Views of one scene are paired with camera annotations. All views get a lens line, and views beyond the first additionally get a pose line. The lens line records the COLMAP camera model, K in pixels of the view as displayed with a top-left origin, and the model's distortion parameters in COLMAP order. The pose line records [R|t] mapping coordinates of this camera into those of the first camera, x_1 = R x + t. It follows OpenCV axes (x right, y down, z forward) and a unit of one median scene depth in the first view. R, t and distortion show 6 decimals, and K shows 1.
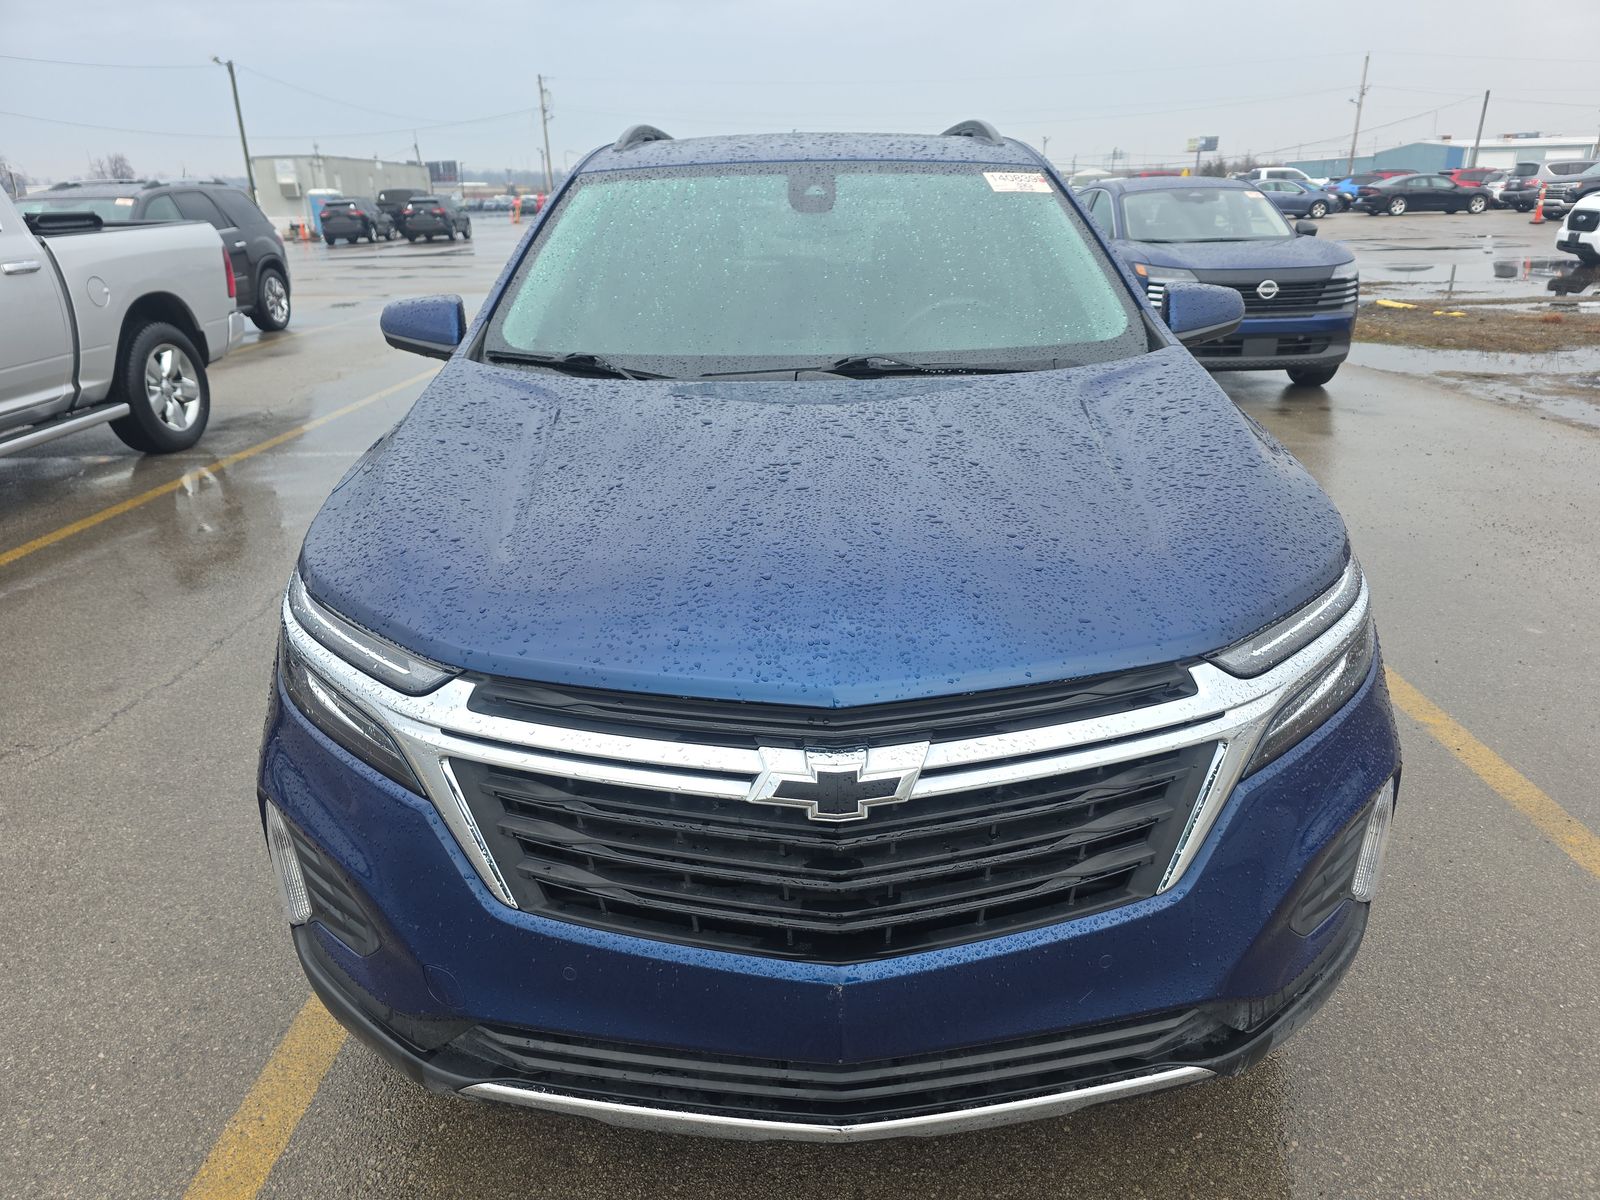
lens RADIAL K [[1084.5, 0, 814.8], [0, 1084.5, 610.2], [0, 0, 1]] dist [0.009759, 0.001298]
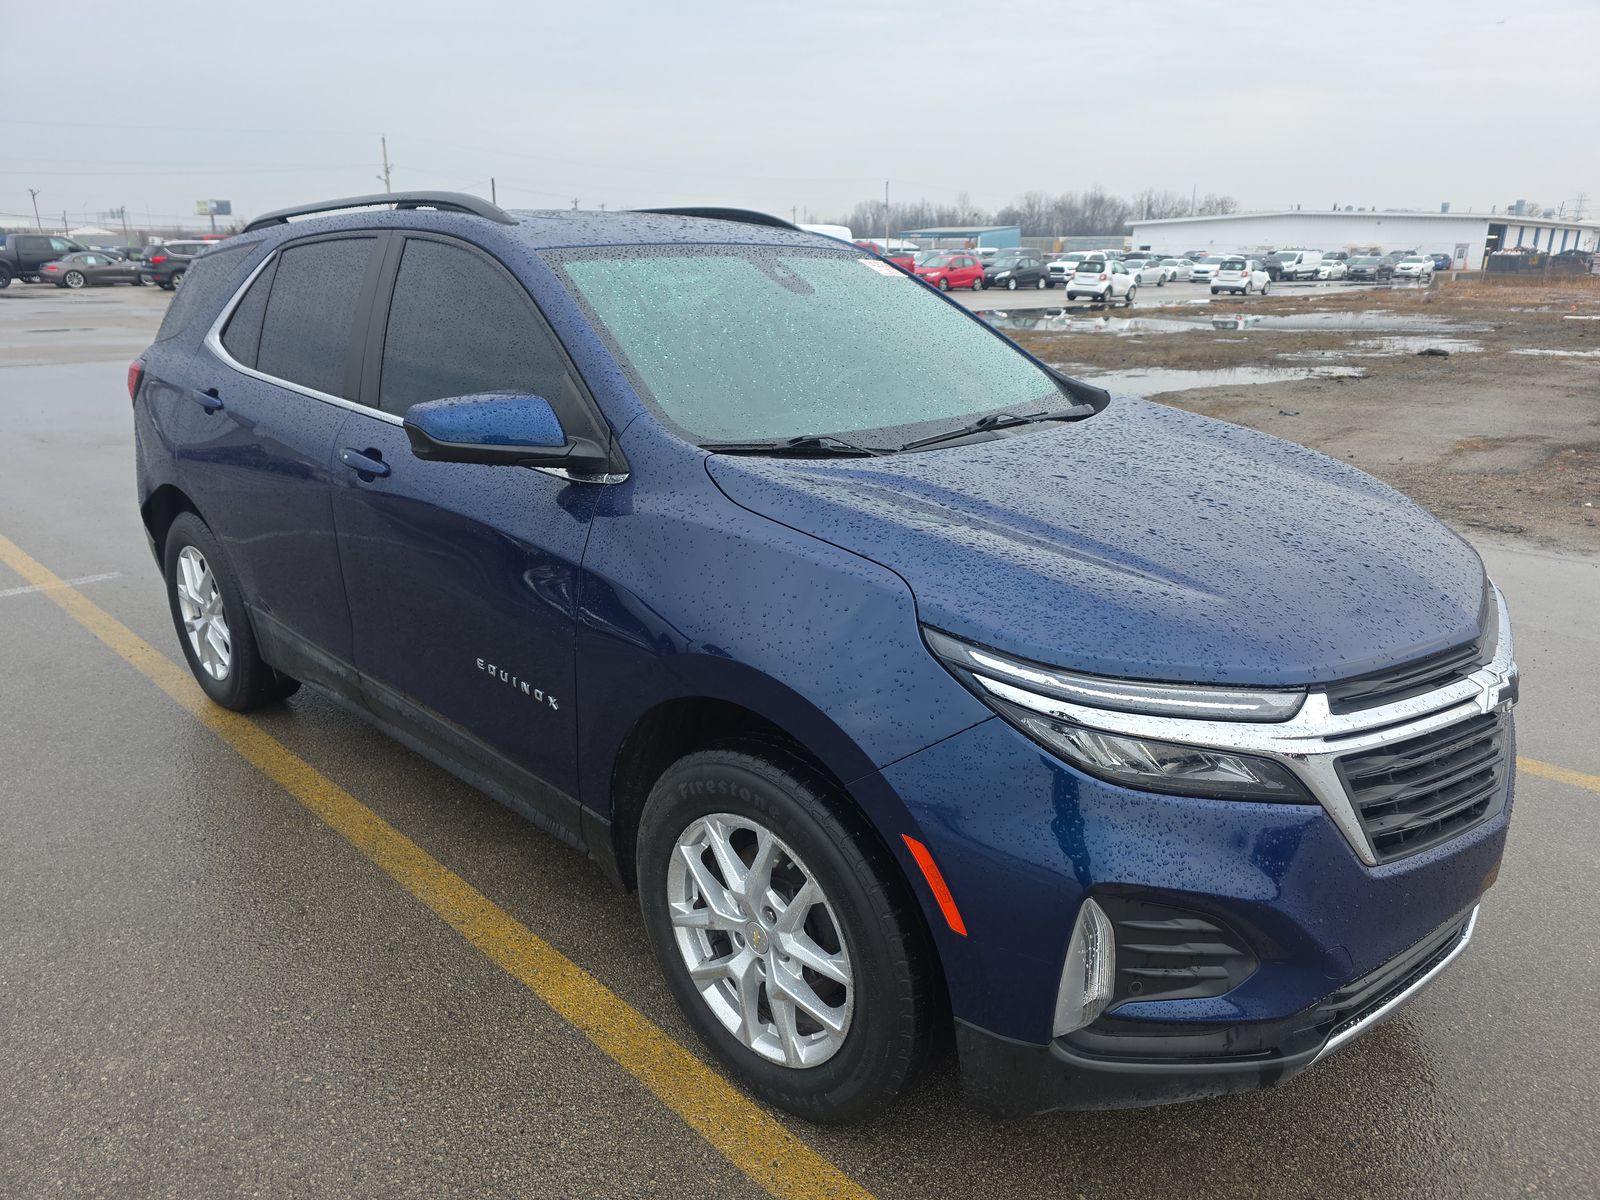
lens RADIAL K [[1084.5, 0, 805.3], [0, 1084.5, 595.0], [0, 0, 1]] dist [0.009759, 0.001298]
pose [[0.702780, -0.188816, 0.685893, -1.179152], [0.234757, 0.971680, 0.026952, -0.158314], [-0.671558, 0.142077, 0.727203, 0.394477]]
